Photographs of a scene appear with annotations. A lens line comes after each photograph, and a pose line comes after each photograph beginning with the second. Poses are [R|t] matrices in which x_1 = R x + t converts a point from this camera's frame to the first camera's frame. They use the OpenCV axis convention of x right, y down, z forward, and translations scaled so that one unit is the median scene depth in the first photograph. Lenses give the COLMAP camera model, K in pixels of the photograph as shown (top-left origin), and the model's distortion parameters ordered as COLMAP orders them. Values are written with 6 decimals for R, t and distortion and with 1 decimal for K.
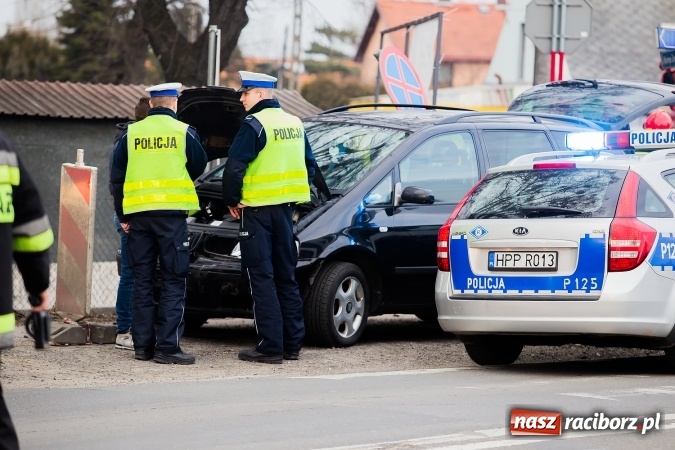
lens RADIAL K [[3182.3, 0, 337.5], [0, 3182.3, 225.0], [0, 0, 1]] dist [0.935038, 7.796591]
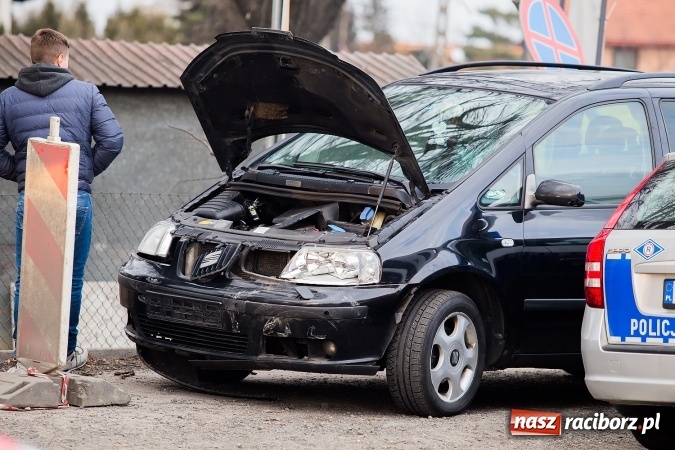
lens RADIAL K [[3182.3, 0, 337.5], [0, 3182.3, 225.0], [0, 0, 1]] dist [0.935038, 7.796591]
pose [[0.998132, 0.014466, -0.059359, 0.018653], [-0.014669, 0.999888, -0.002975, 0.000157], [0.059309, 0.003840, 0.998232, 0.323241]]
